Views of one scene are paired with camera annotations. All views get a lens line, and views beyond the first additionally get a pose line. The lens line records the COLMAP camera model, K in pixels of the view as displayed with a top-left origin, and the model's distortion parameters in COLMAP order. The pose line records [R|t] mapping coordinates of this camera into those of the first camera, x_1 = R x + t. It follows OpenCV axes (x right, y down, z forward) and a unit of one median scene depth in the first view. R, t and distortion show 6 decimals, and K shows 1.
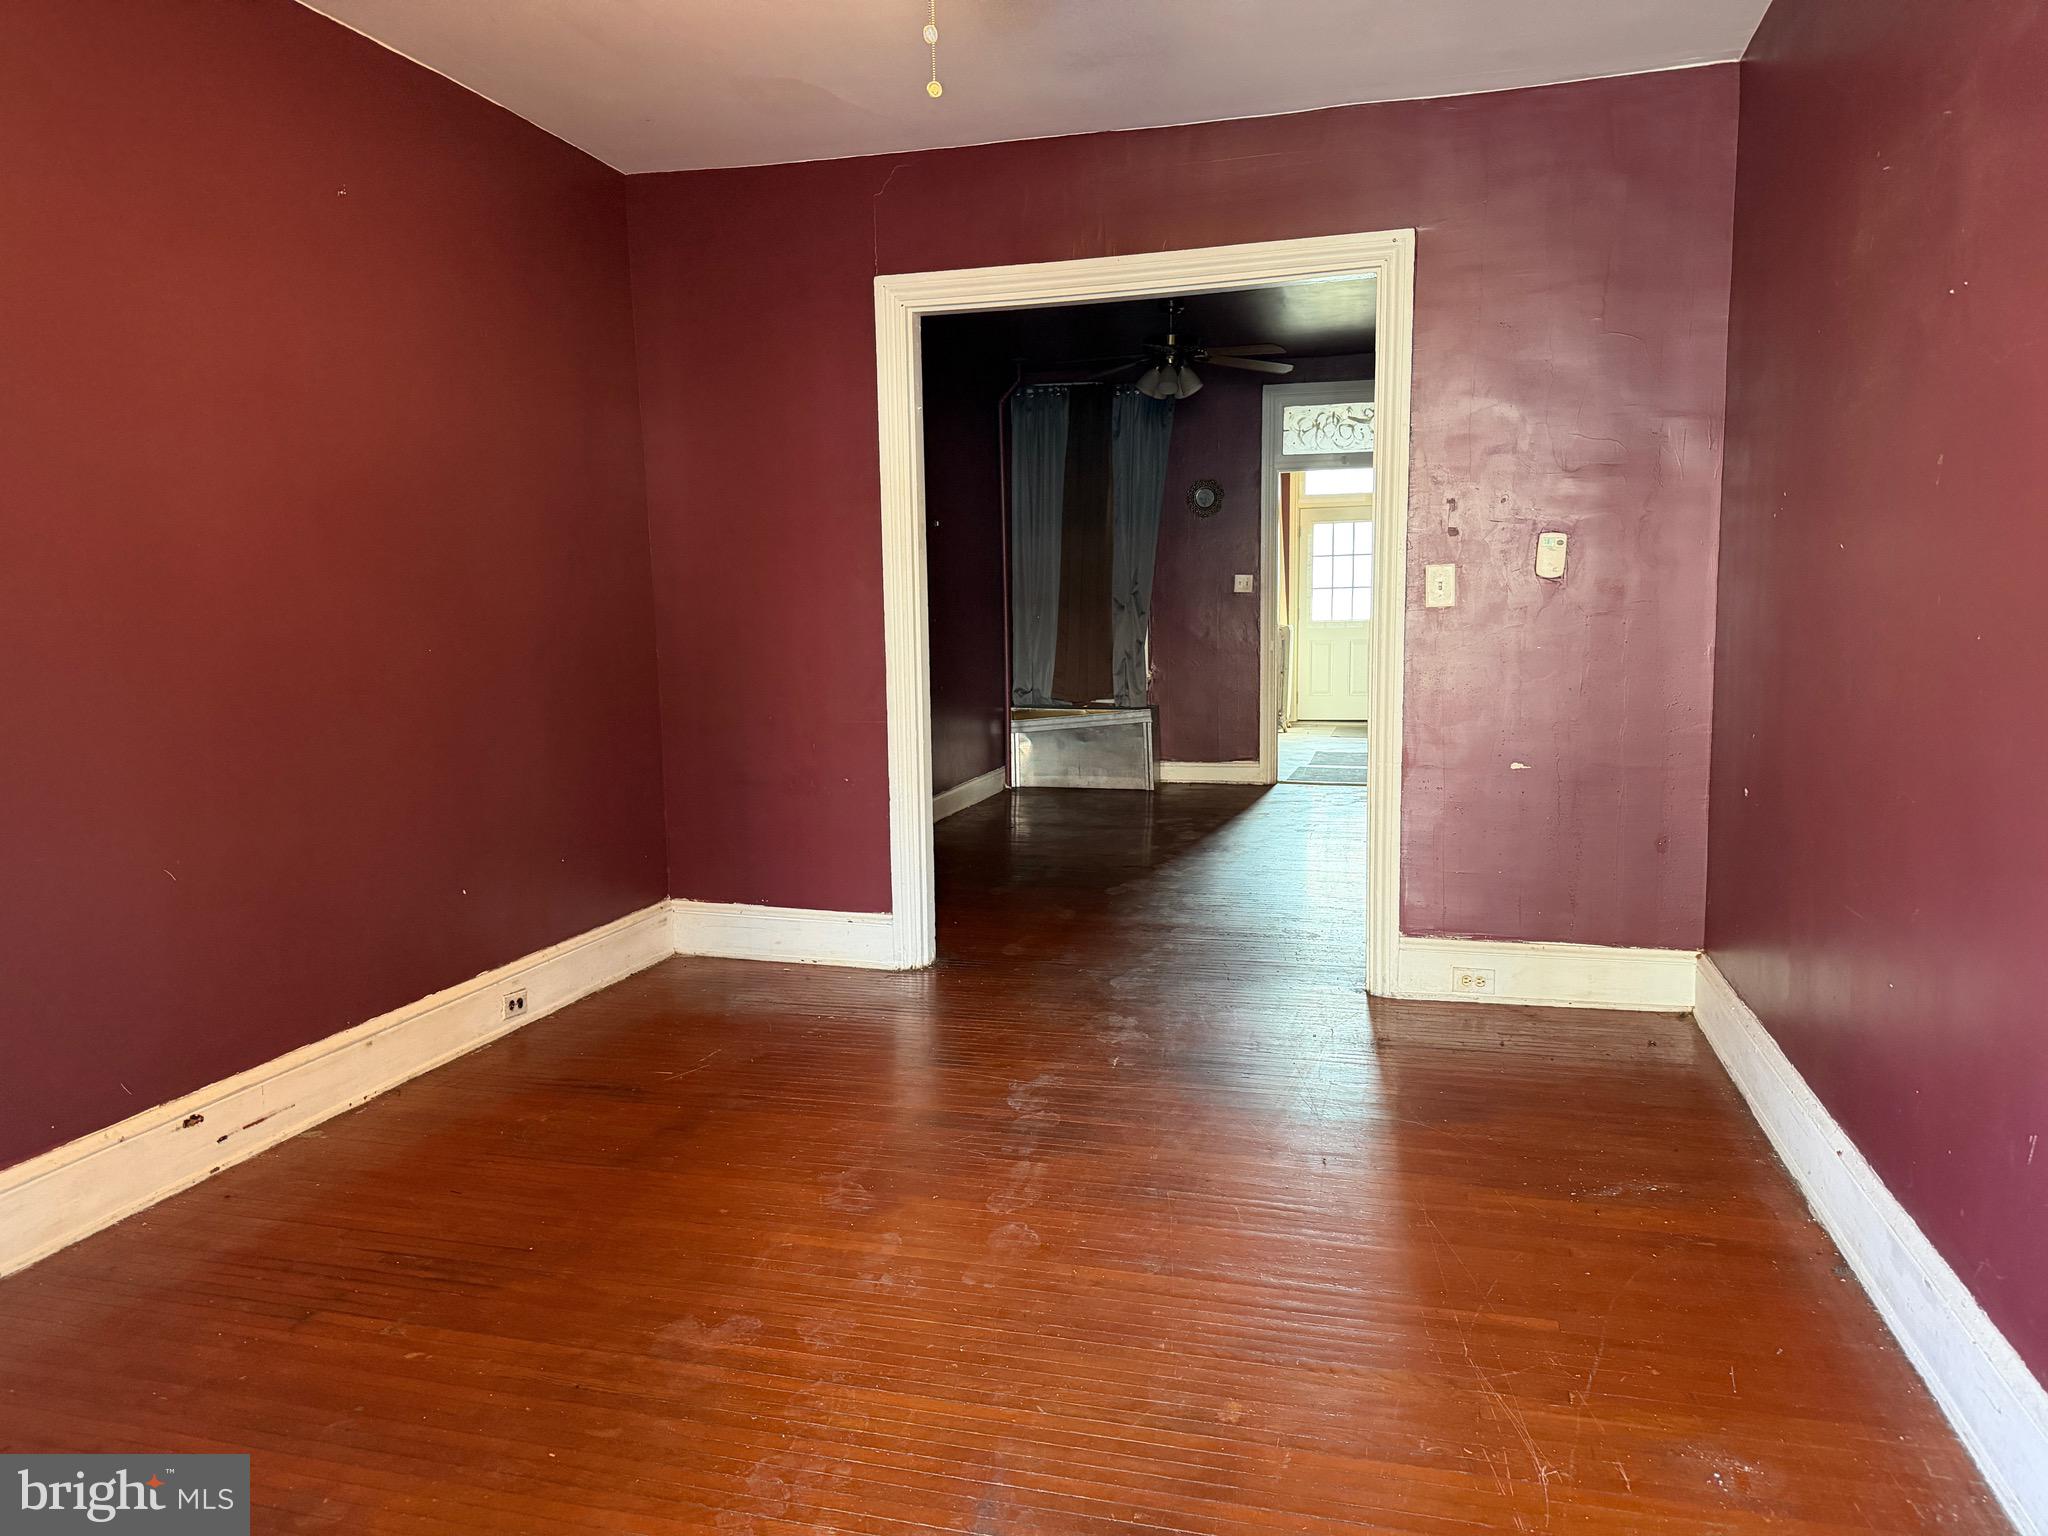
lens RADIAL K [[1464.4, 0, 1007.6], [0, 1464.4, 777.2], [0, 0, 1]] dist [0.065439, -0.060295]
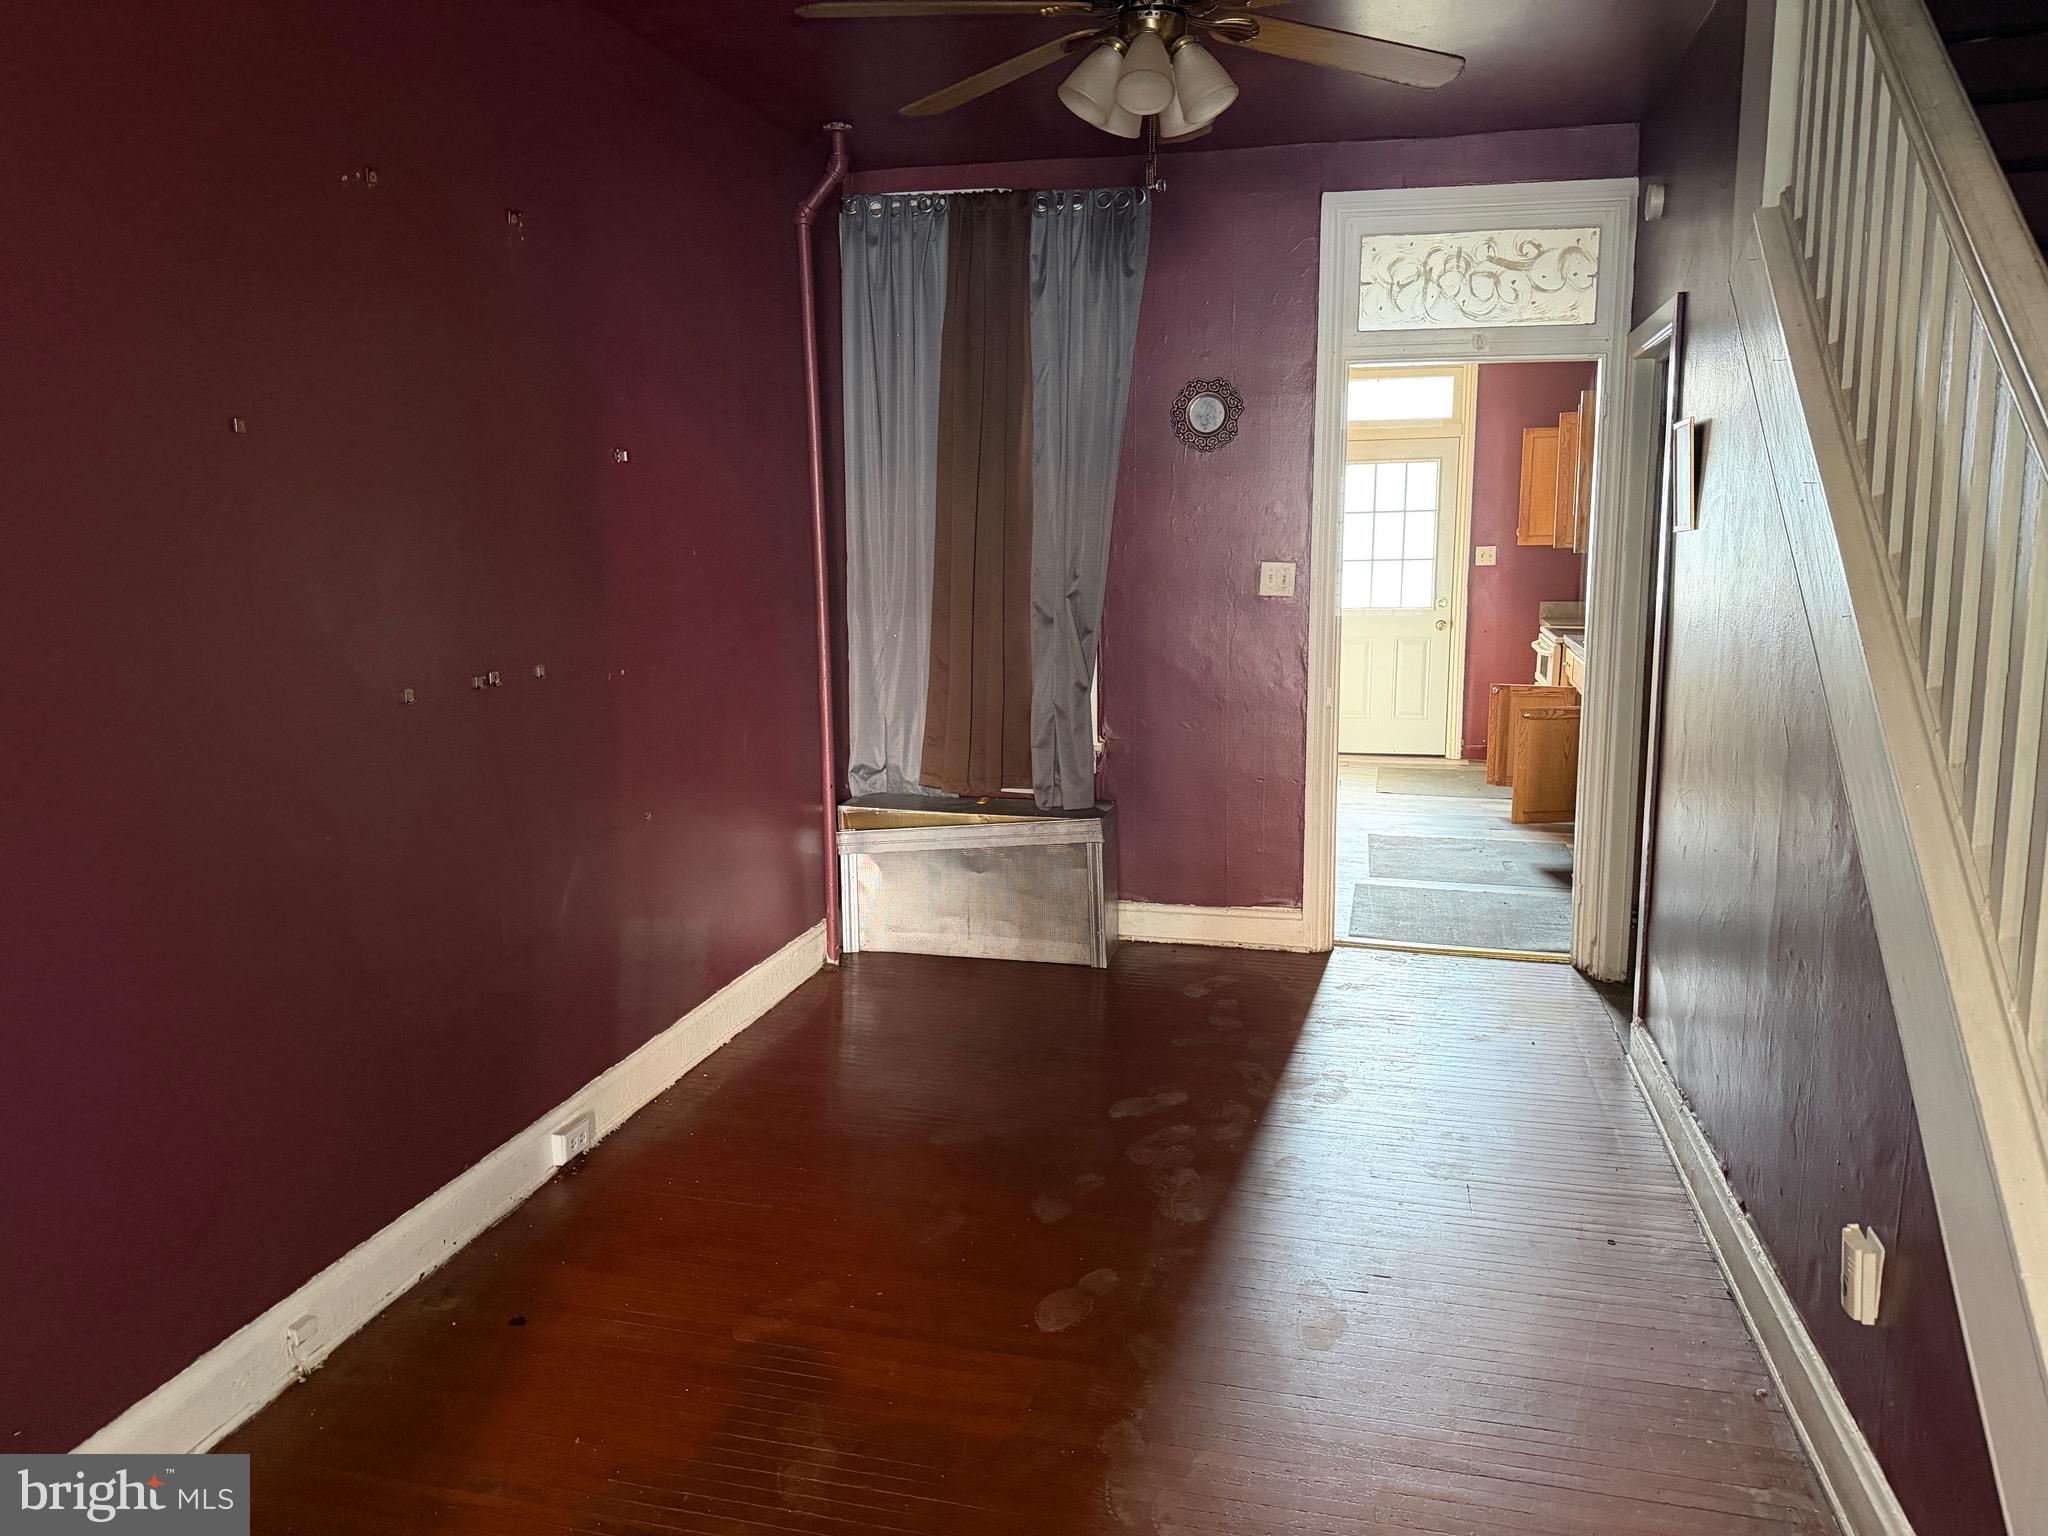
lens RADIAL K [[1464.4, 0, 1031.5], [0, 1464.4, 769.9], [0, 0, 1]] dist [0.065439, -0.060295]
pose [[0.999020, 0.001875, 0.044224, 0.048421], [-0.003577, 0.999254, 0.038459, -0.082531], [-0.044119, -0.038580, 0.998281, 0.468512]]
